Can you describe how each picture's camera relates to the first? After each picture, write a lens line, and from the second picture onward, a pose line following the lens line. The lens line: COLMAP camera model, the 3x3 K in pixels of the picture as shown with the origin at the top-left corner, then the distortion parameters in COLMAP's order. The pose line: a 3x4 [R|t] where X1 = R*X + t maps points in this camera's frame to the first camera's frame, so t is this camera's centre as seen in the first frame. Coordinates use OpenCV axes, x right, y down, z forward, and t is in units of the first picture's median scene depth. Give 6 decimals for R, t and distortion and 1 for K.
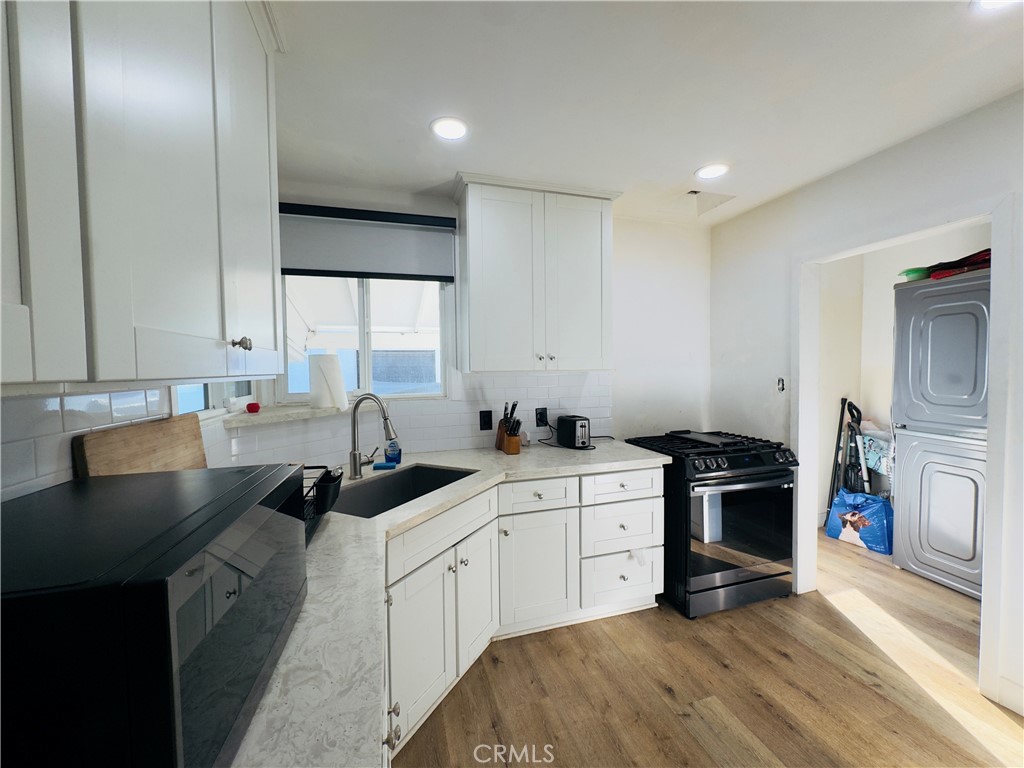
lens RADIAL K [[411.3, 0, 511.1], [0, 411.3, 385.7], [0, 0, 1]] dist [-0.001814, 0.000086]
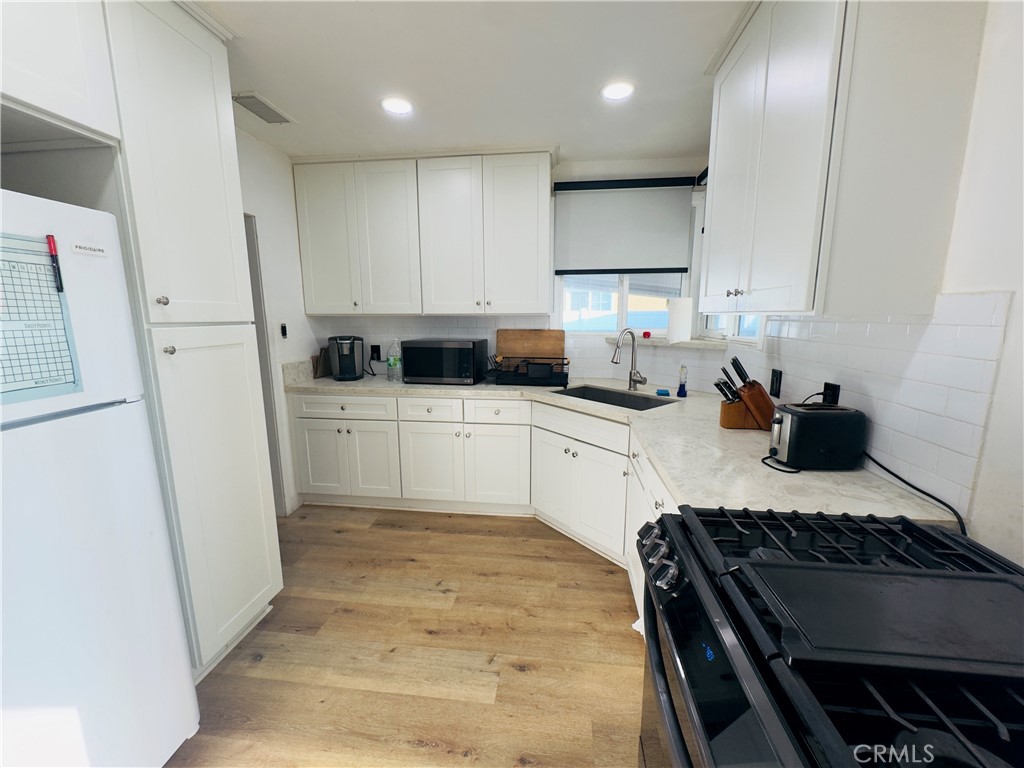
lens RADIAL K [[405.6, 0, 513.2], [0, 405.6, 380.9], [0, 0, 1]] dist [-0.002382, -0.000310]
pose [[-0.403948, 0.160500, -0.900592, 1.124380], [-0.032085, 0.981396, 0.189292, -0.057242], [0.914219, 0.105360, -0.391283, 1.292808]]
